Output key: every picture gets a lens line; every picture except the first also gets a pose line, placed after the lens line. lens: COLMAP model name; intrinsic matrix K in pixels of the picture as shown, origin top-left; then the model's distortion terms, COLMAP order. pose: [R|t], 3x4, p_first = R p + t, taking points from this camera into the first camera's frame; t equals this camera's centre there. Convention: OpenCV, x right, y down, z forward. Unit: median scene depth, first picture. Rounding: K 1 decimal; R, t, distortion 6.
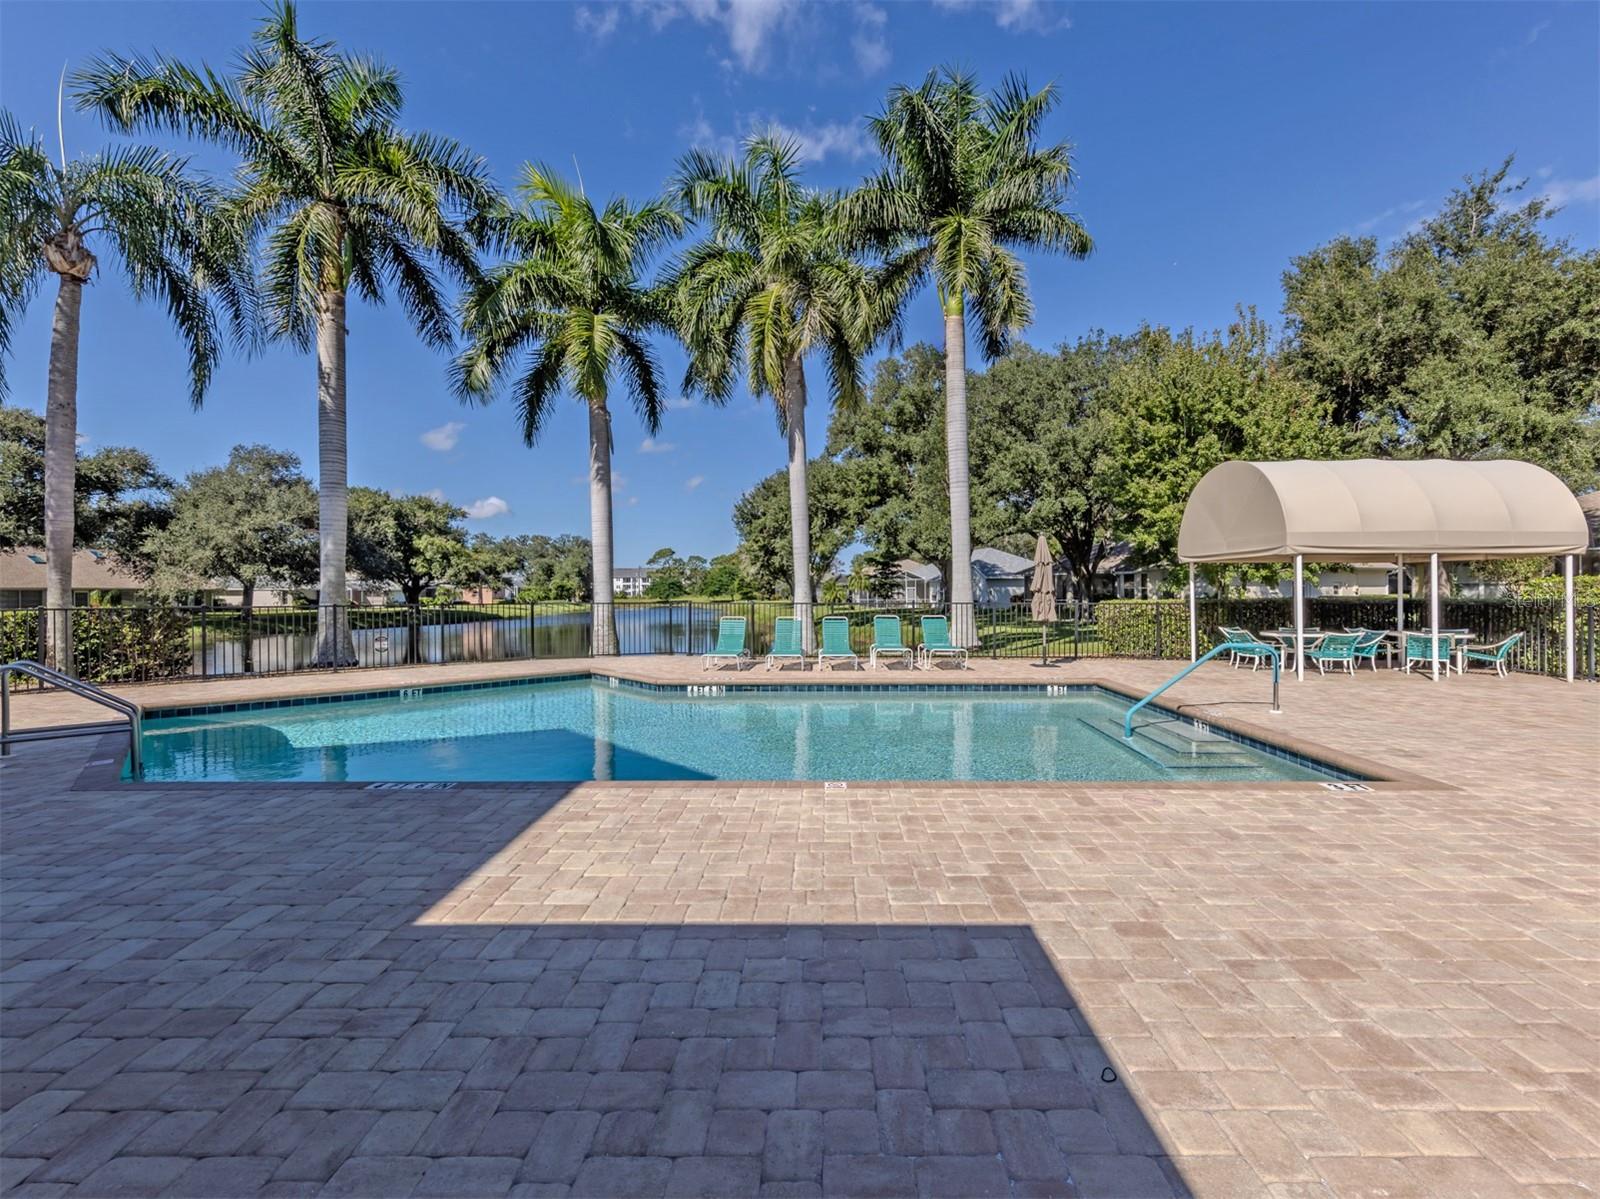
lens RADIAL K [[675.8, 0, 791.6], [0, 675.8, 585.0], [0, 0, 1]] dist [0.002009, -0.000426]
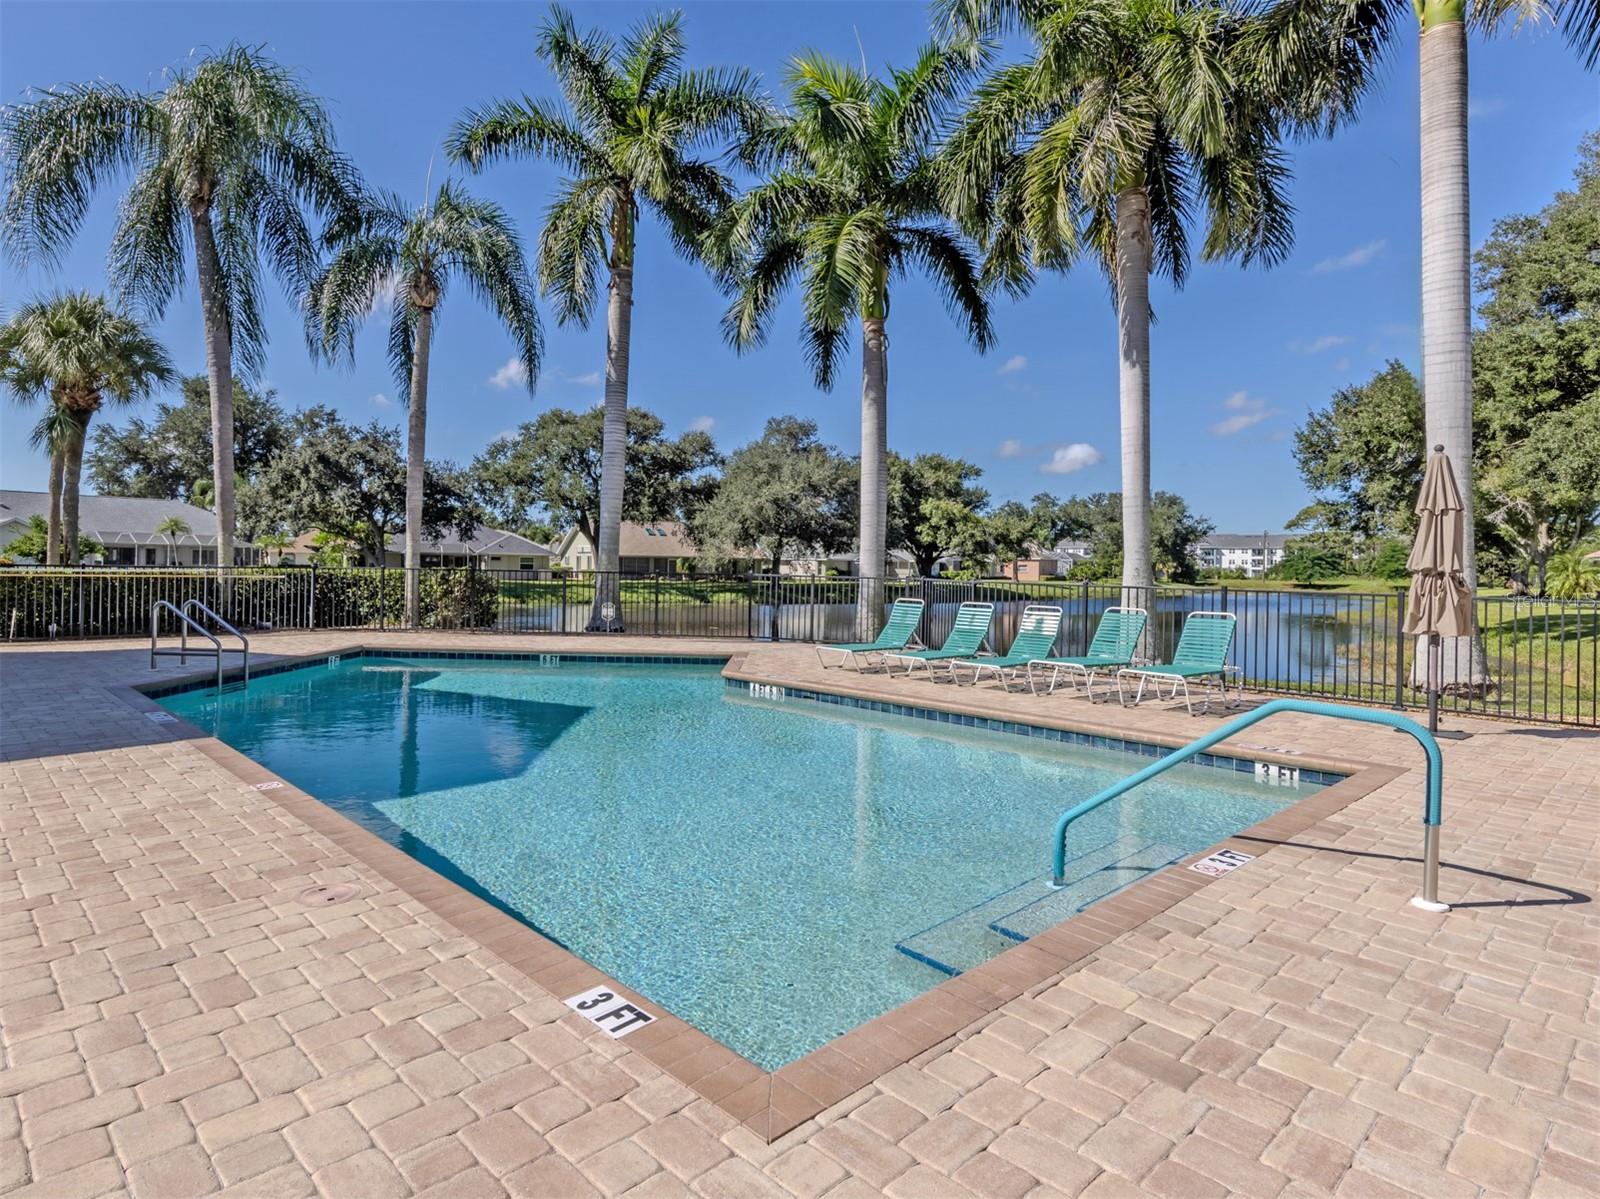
lens RADIAL K [[865.0, 0, 749.3], [0, 865.0, 591.4], [0, 0, 1]] dist [-0.004261, -0.000221]
pose [[0.703548, 0.036861, -0.709691, 0.163311], [-0.009298, 0.999046, 0.042674, 0.000088], [0.710587, -0.023425, 0.703220, 0.086405]]
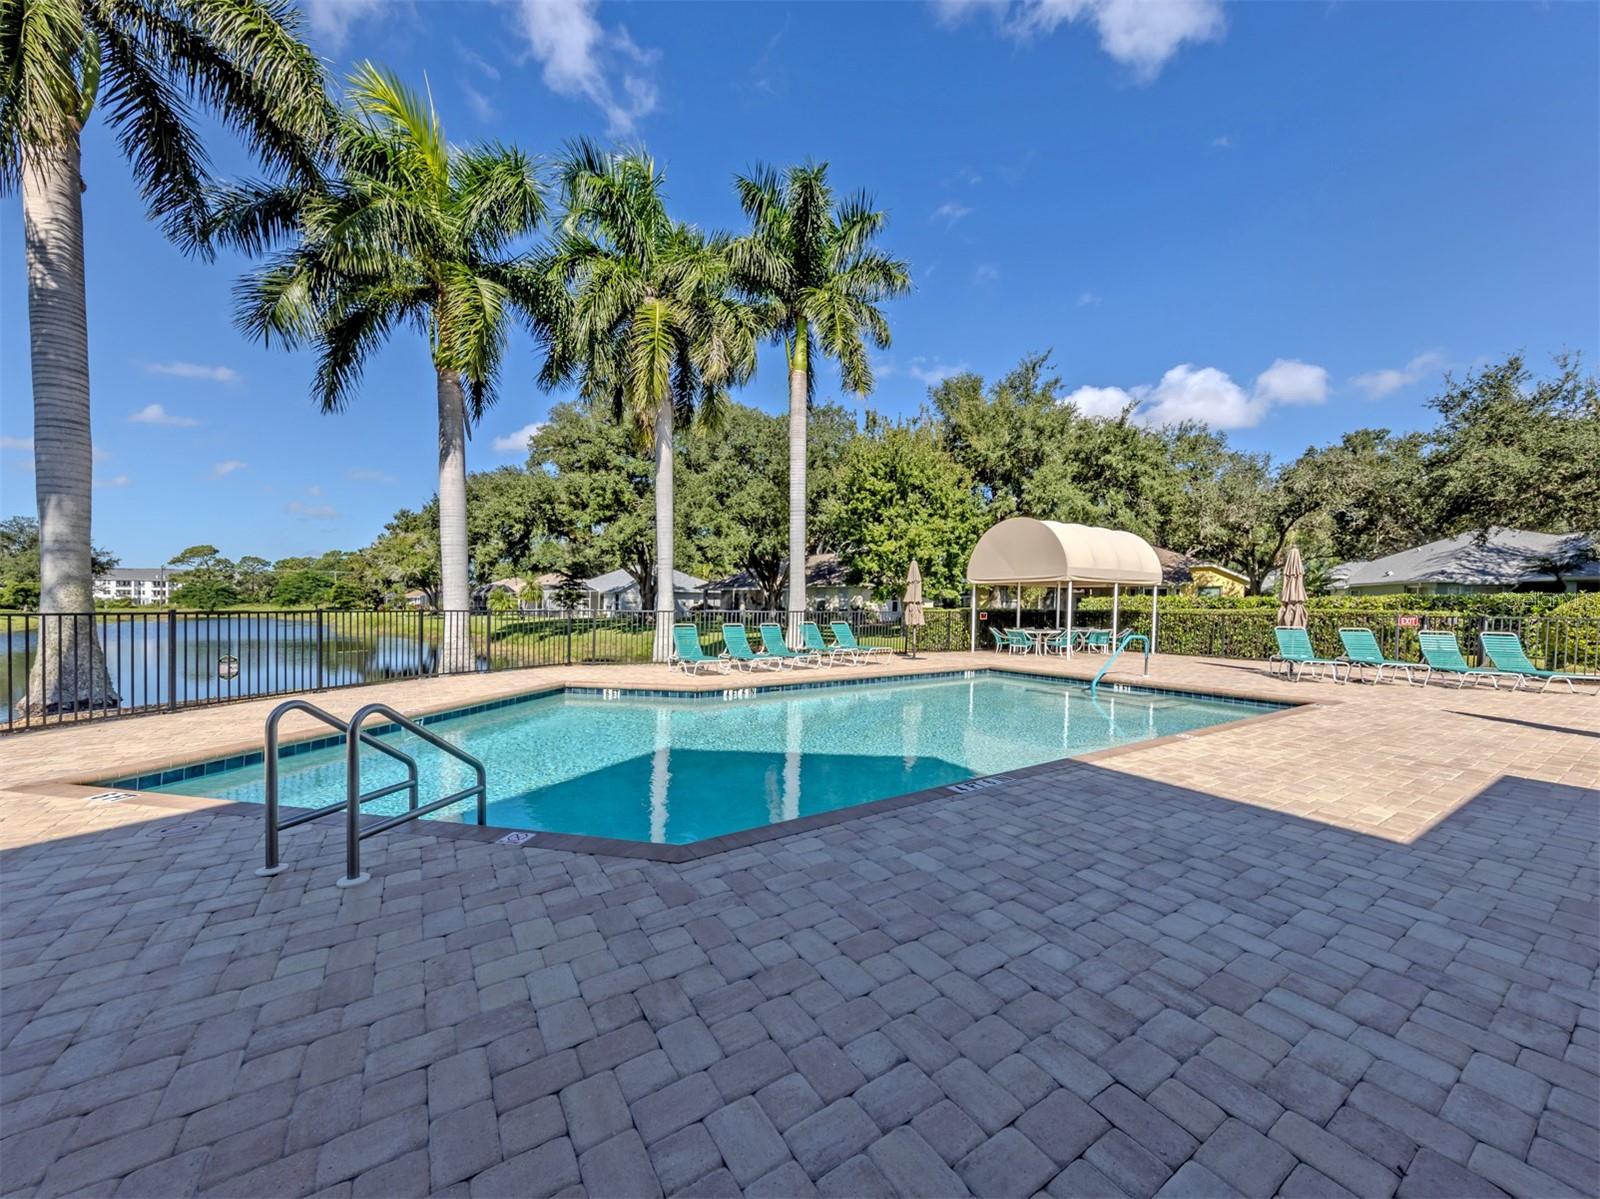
lens RADIAL K [[613.2, 0, 787.7], [0, 613.2, 596.1], [0, 0, 1]] dist [0.013511, -0.000472]
pose [[0.827217, 0.017399, 0.561613, -0.175617], [-0.015894, 0.999845, -0.007566, 0.003466], [-0.561658, -0.002668, 0.827366, 0.052541]]
